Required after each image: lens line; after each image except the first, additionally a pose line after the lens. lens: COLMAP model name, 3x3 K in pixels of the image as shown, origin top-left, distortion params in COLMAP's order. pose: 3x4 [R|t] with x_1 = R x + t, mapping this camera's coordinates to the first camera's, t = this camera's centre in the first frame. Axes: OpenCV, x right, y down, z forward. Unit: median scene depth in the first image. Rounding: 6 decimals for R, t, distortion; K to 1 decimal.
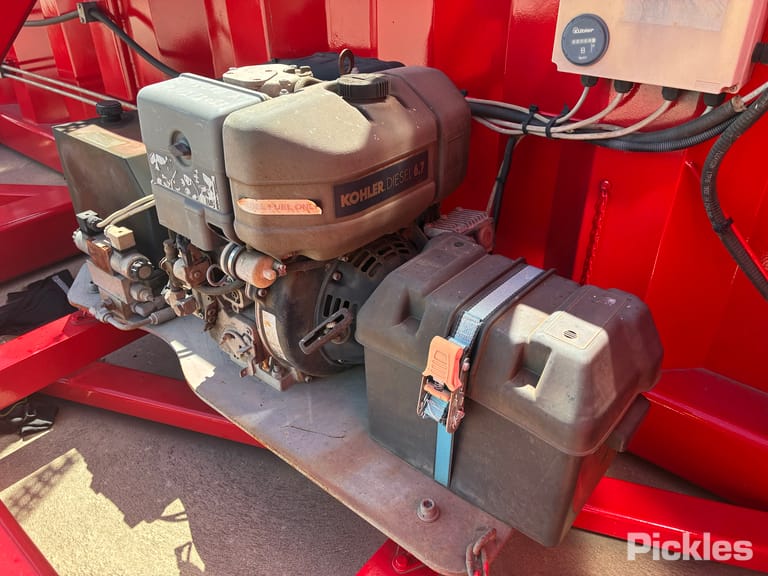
lens RADIAL K [[573.7, 0, 393.8], [0, 573.7, 288.3], [0, 0, 1]] dist [0.085839, -0.104944]
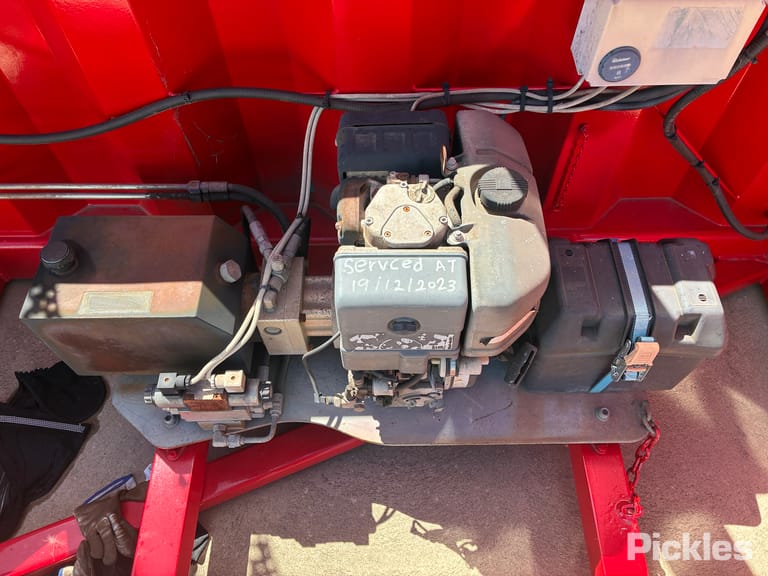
lens RADIAL K [[568.0, 0, 392.2], [0, 568.0, 291.3], [0, 0, 1]] dist [0.050962, -0.055622]
pose [[0.766028, -0.547491, 0.336831, -0.571601], [0.346080, 0.792839, 0.501632, -0.673349], [-0.541692, -0.267694, 0.796812, 0.151418]]
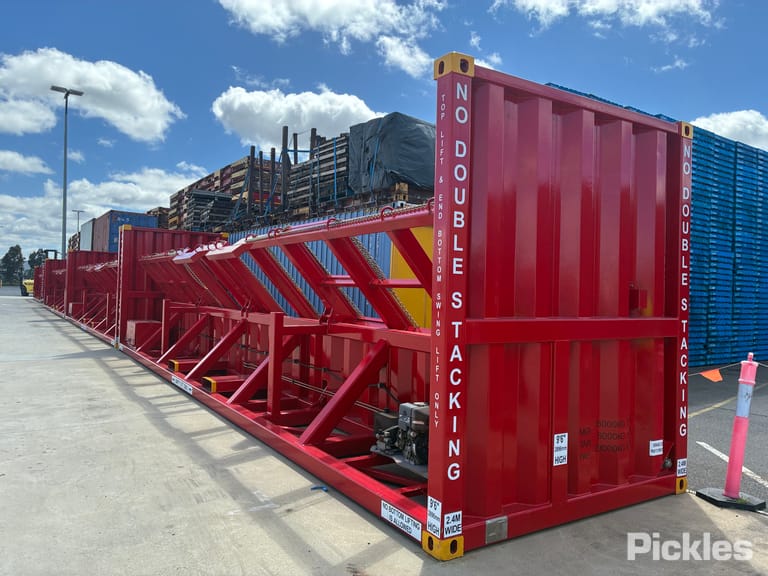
lens RADIAL K [[573.7, 0, 393.8], [0, 573.7, 288.3], [0, 0, 1]] dist [0.085839, -0.104944]
pose [[0.951808, 0.020575, -0.306004, 1.137315], [-0.182632, 0.839580, -0.511616, 1.489970], [0.246389, 0.542846, 0.802877, -3.883868]]
